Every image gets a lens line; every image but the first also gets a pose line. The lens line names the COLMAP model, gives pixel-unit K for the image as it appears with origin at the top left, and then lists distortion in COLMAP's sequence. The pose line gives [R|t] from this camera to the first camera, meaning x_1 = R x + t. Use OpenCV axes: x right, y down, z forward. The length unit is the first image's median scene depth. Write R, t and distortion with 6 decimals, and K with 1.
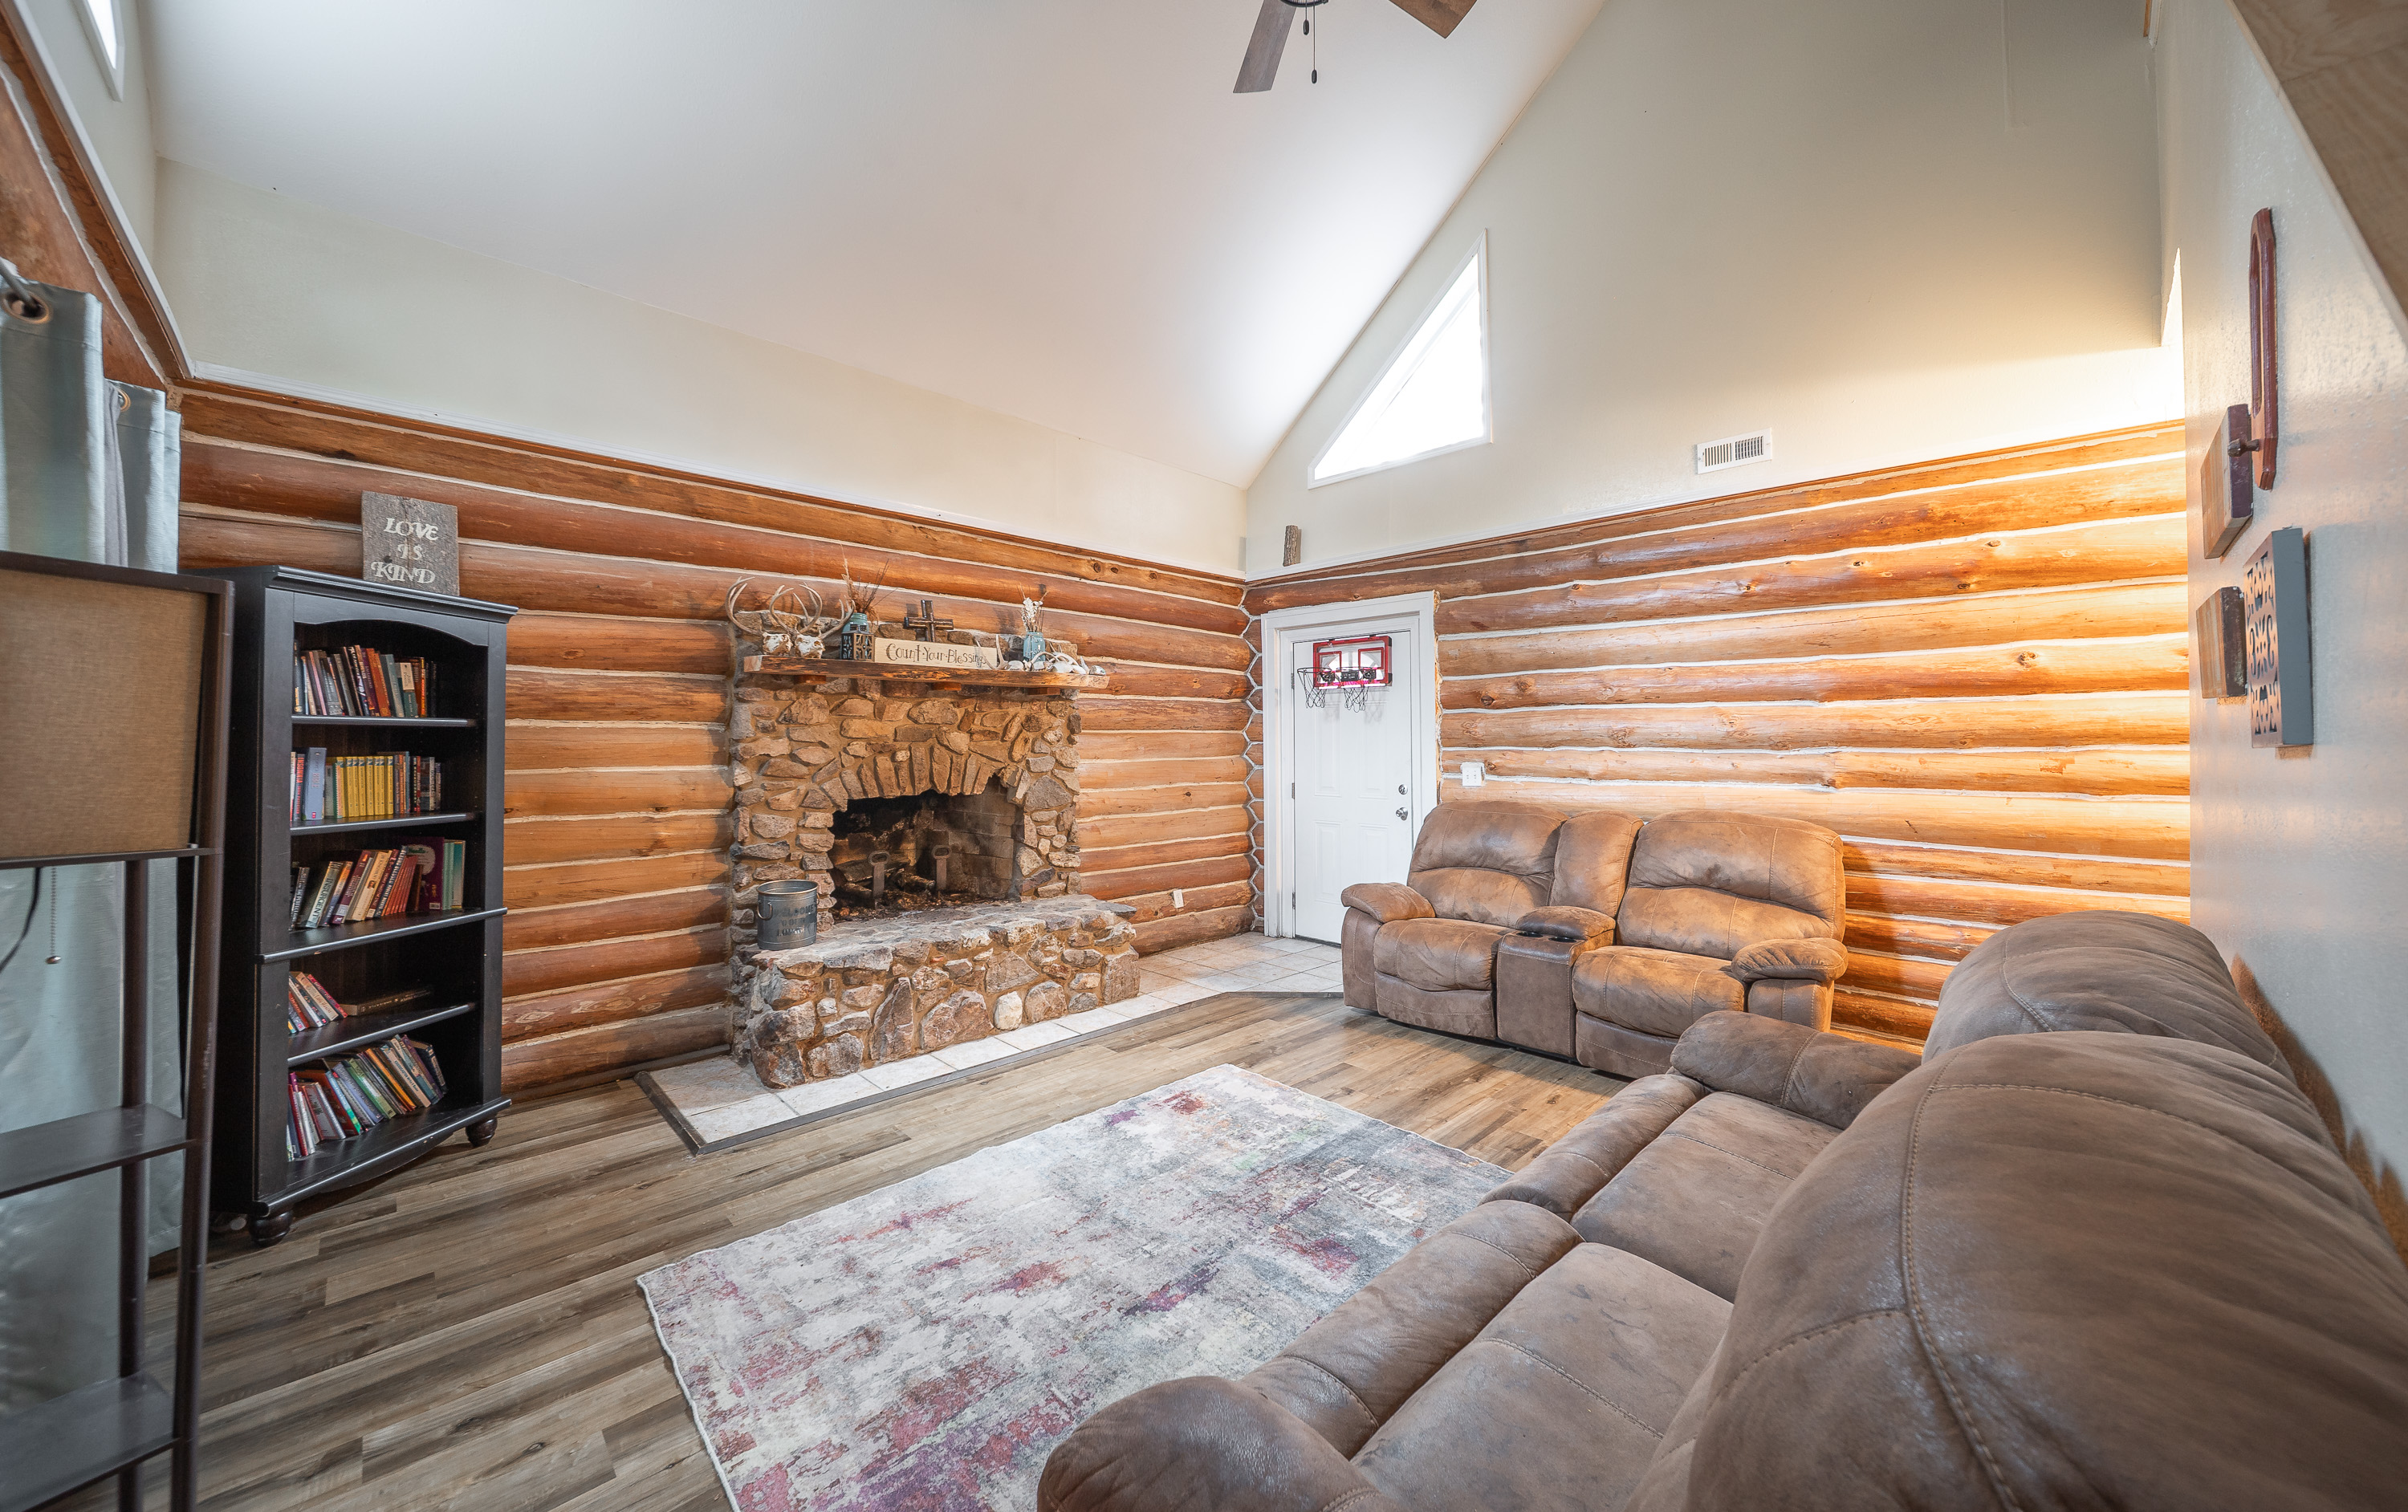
lens RADIAL K [[844.3, 0, 1188.3], [0, 844.3, 730.6], [0, 0, 1]] dist [-0.002872, -0.000145]
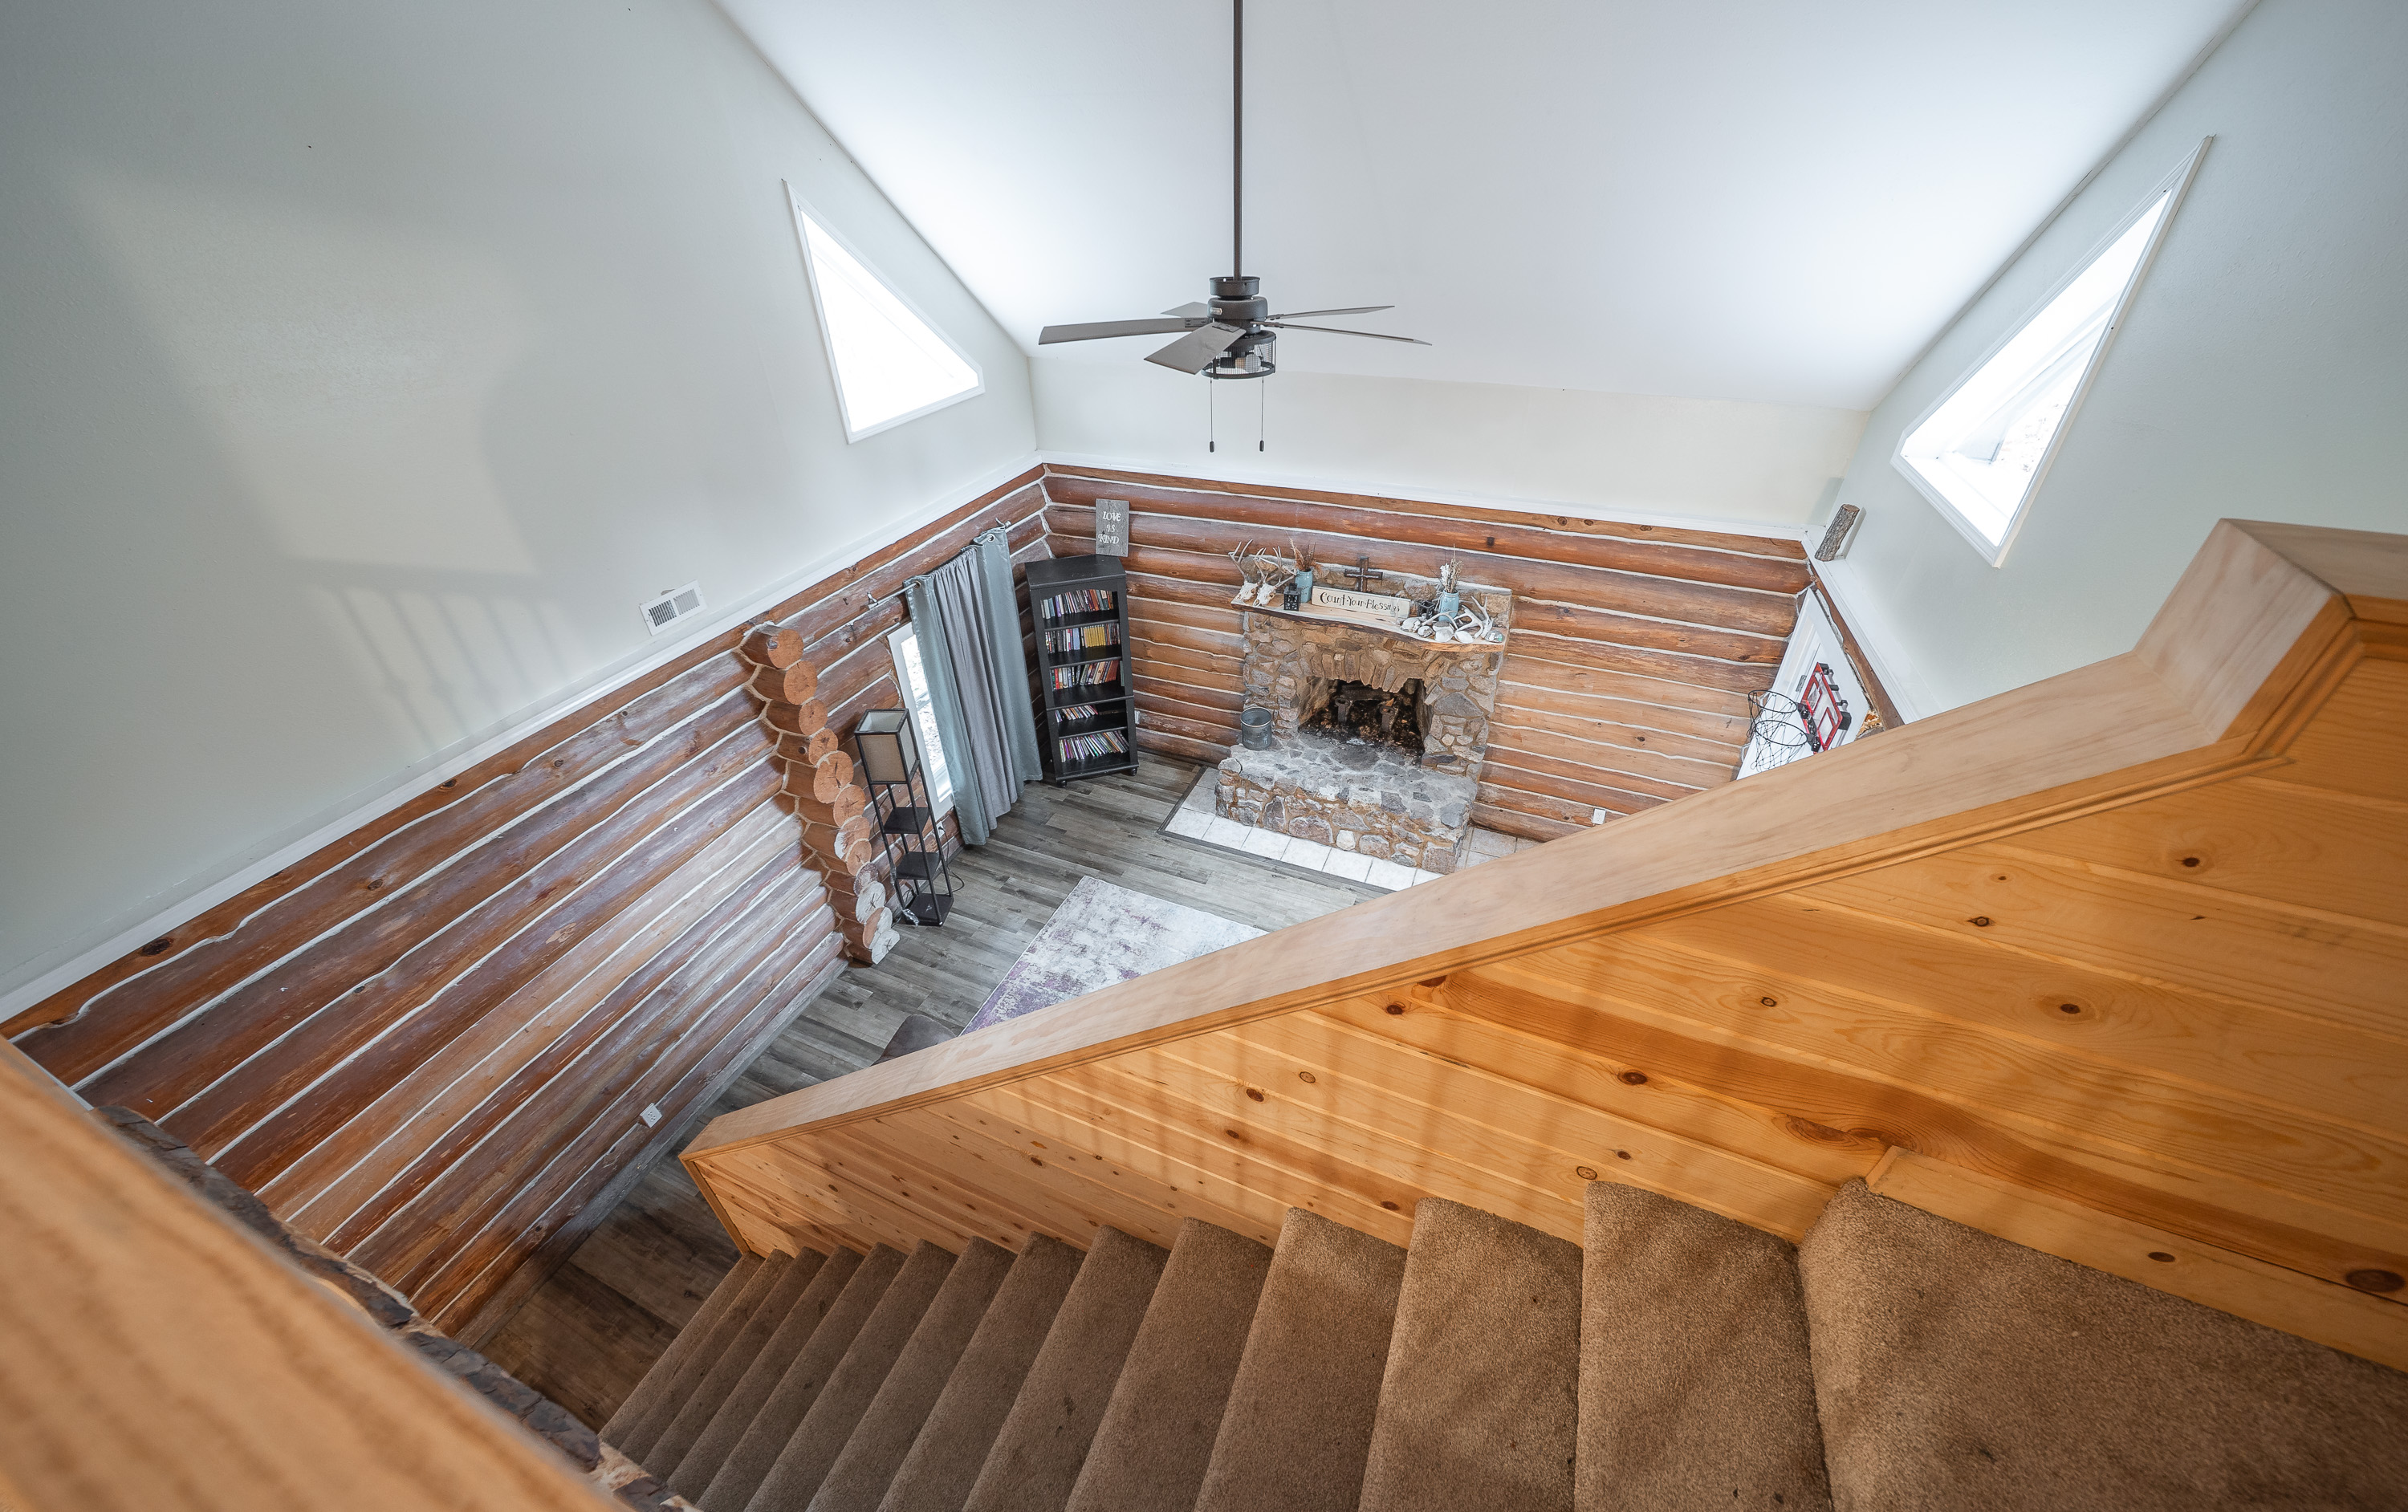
lens RADIAL K [[844.3, 0, 1202.5], [0, 844.3, 709.9], [0, 0, 1]] dist [-0.002872, -0.000145]
pose [[0.403512, 0.481772, -0.777865, 0.922921], [0.033639, 0.841763, 0.538798, -0.853038], [0.914356, -0.243578, 0.323455, 0.364967]]
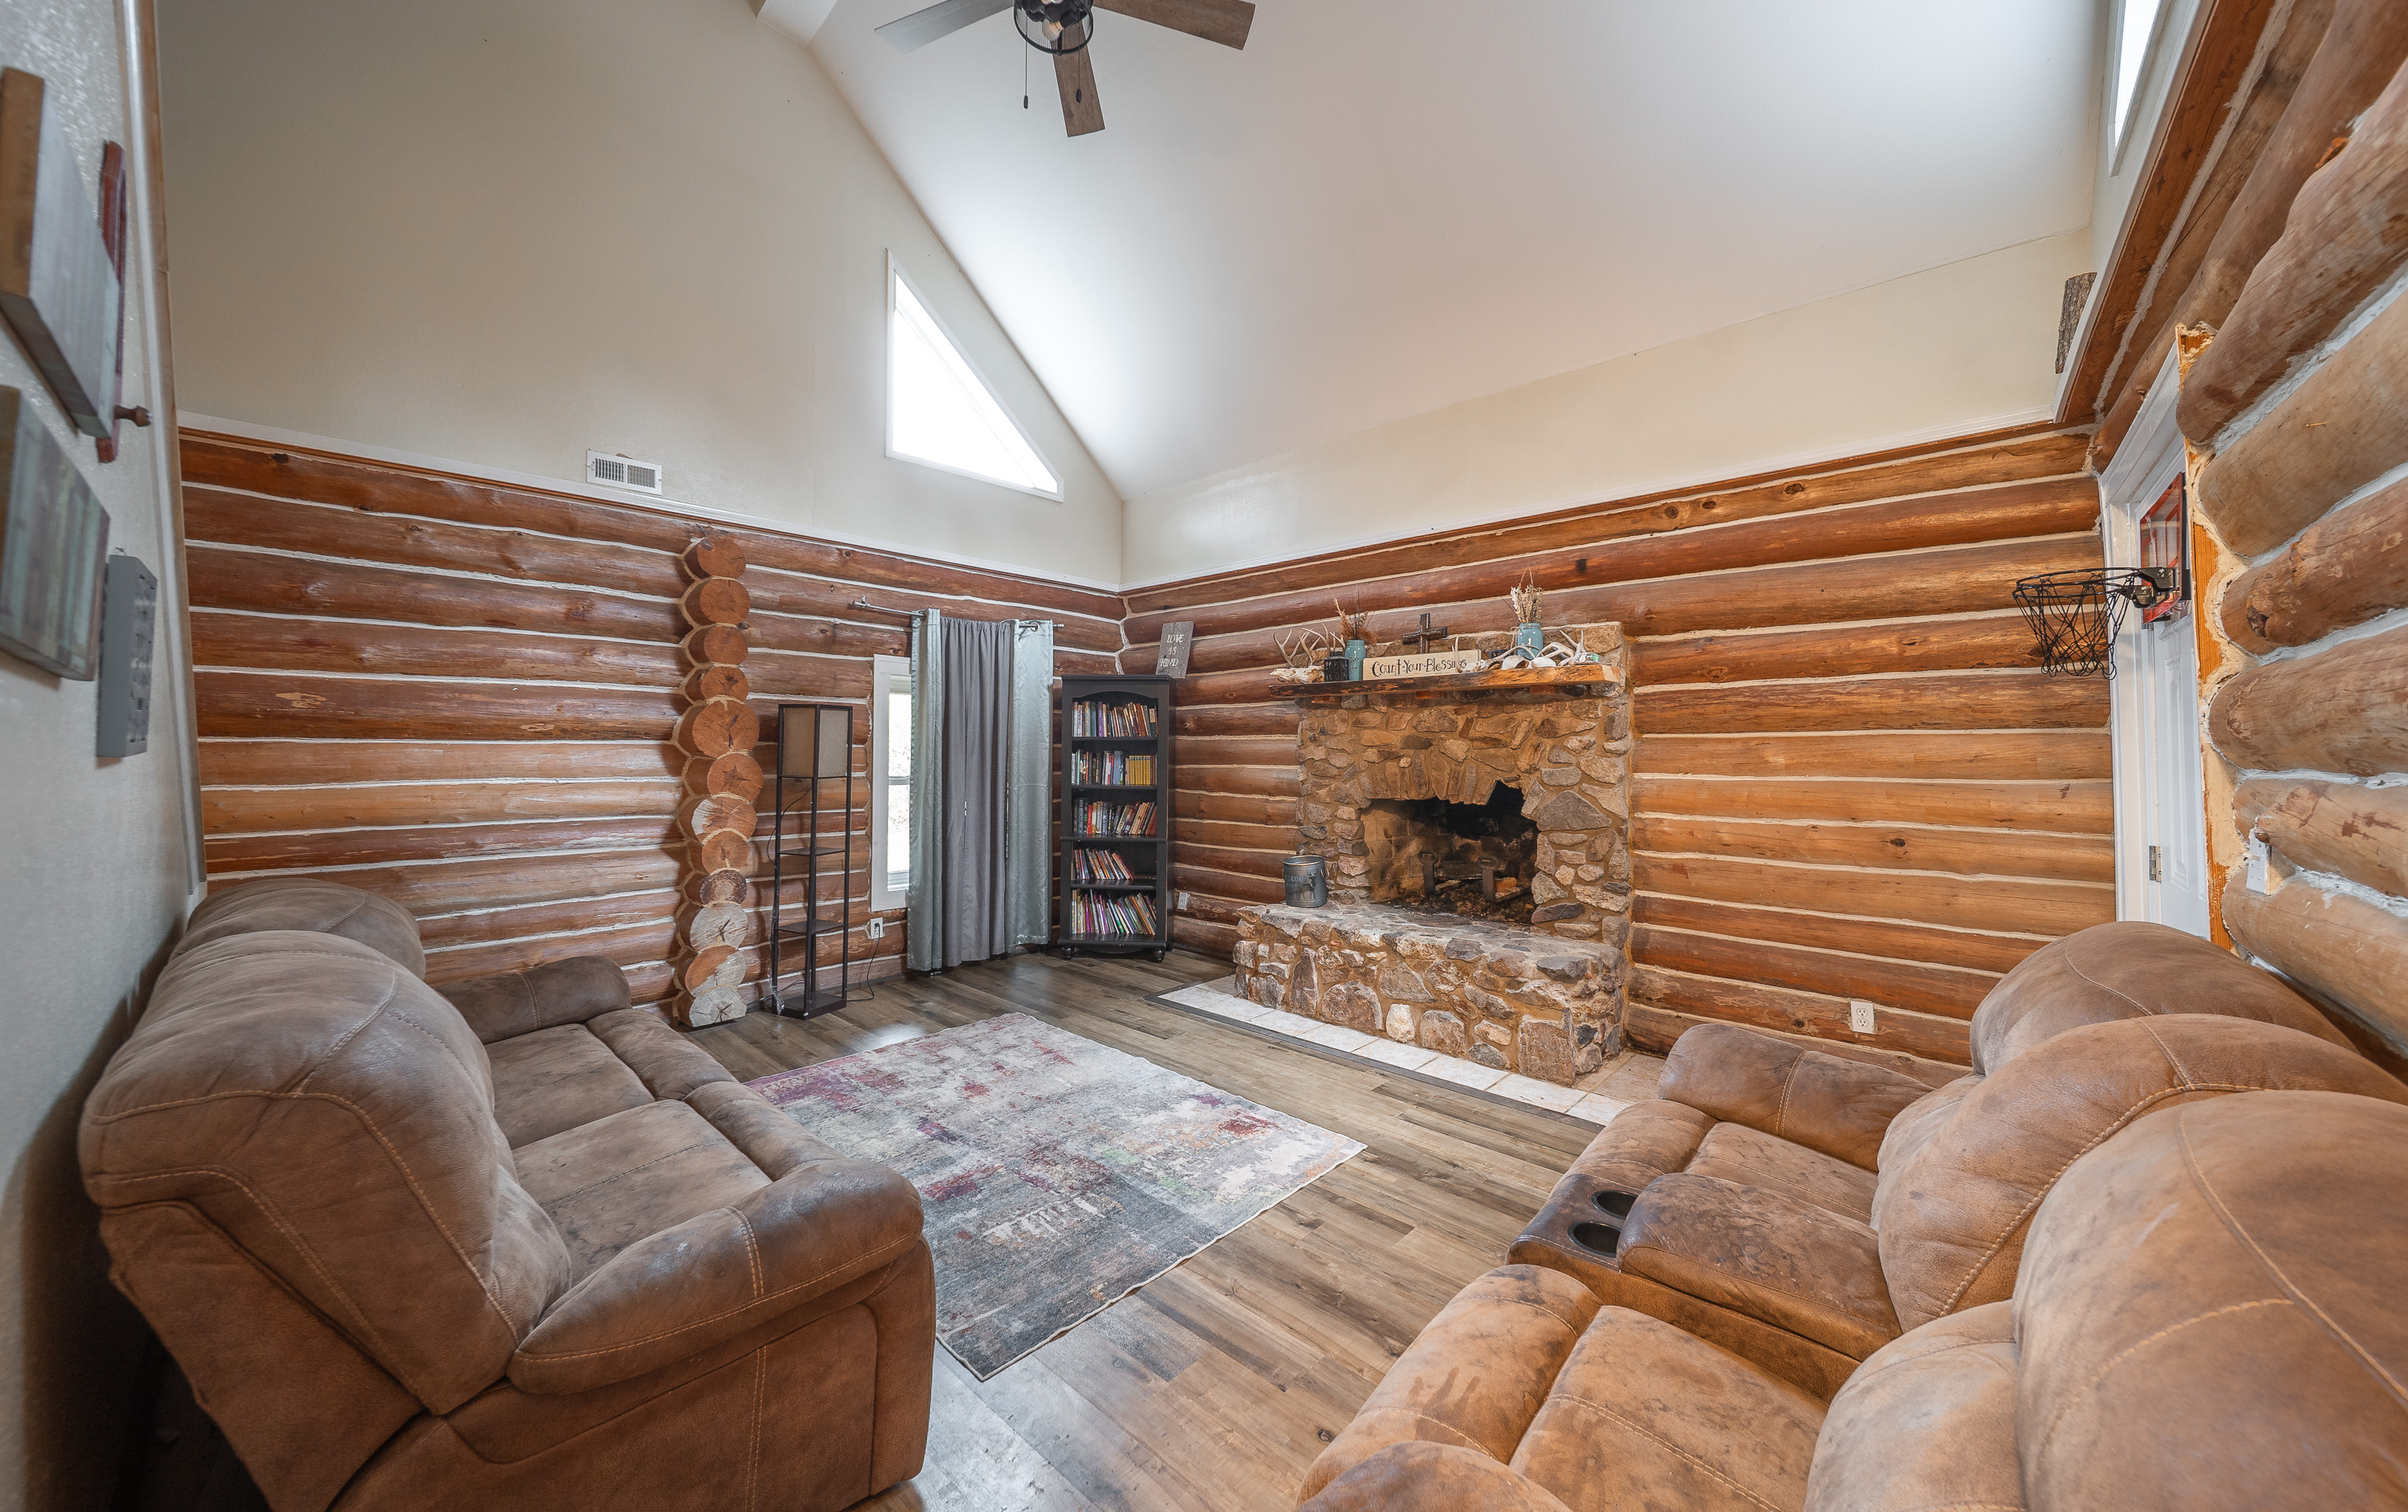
lens RADIAL K [[844.3, 0, 1215.7], [0, 844.3, 726.3], [0, 0, 1]] dist [-0.002872, -0.000145]
pose [[0.074799, -0.025516, -0.996872, 0.903004], [0.011332, 0.999630, -0.024736, 0.009892], [0.997134, -0.009446, 0.075060, 0.842533]]
